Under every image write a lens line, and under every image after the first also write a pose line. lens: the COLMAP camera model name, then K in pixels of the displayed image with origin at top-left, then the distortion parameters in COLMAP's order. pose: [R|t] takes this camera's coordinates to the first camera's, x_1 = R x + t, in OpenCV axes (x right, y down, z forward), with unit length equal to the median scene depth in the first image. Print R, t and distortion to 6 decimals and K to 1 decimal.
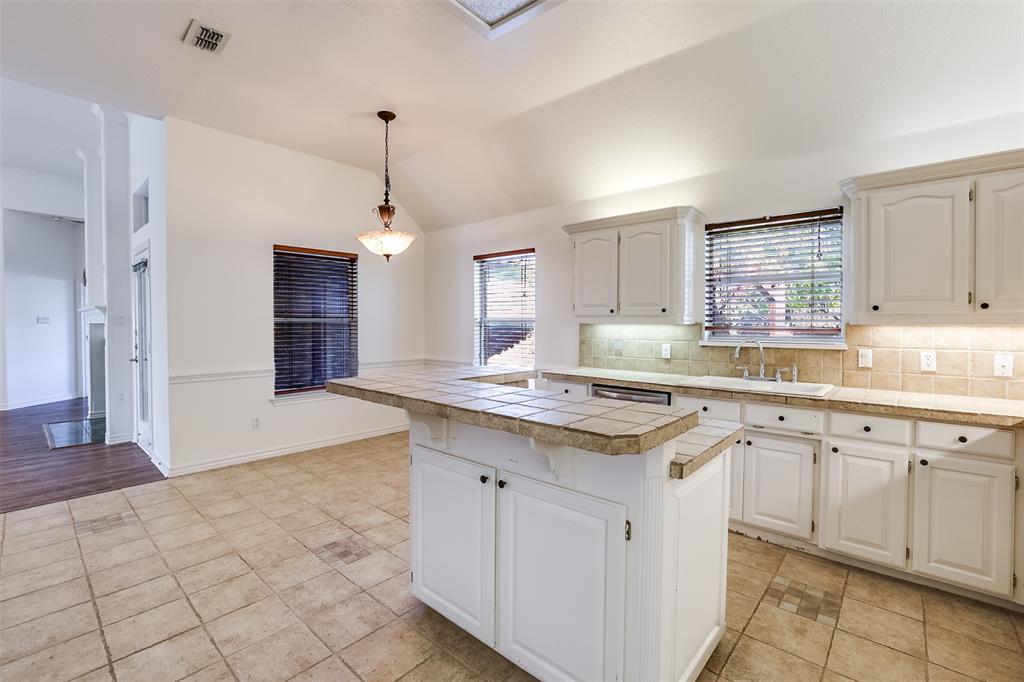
lens RADIAL K [[449.8, 0, 512.0], [0, 449.8, 333.8], [0, 0, 1]] dist [-0.020770, 0.000247]
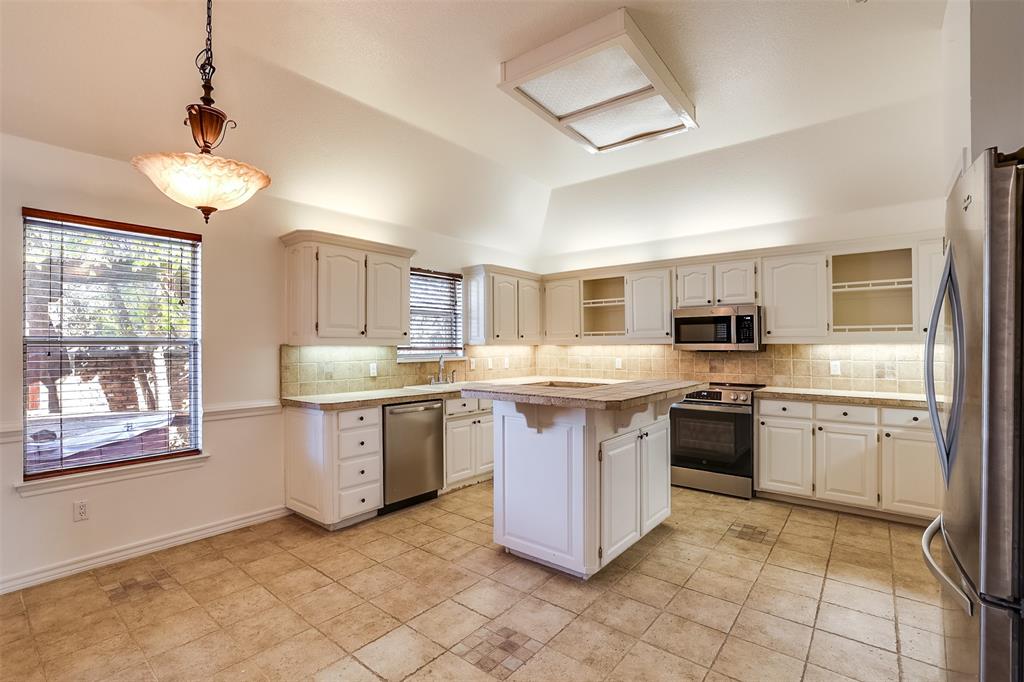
lens RADIAL K [[479.5, 0, 489.3], [0, 479.5, 344.6], [0, 0, 1]] dist [-0.026857, 0.000203]
pose [[-0.020937, -0.006519, 0.999760, -0.897697], [0.021397, 0.999747, 0.006967, -0.027747], [-0.999552, 0.021538, -0.020792, 0.781857]]
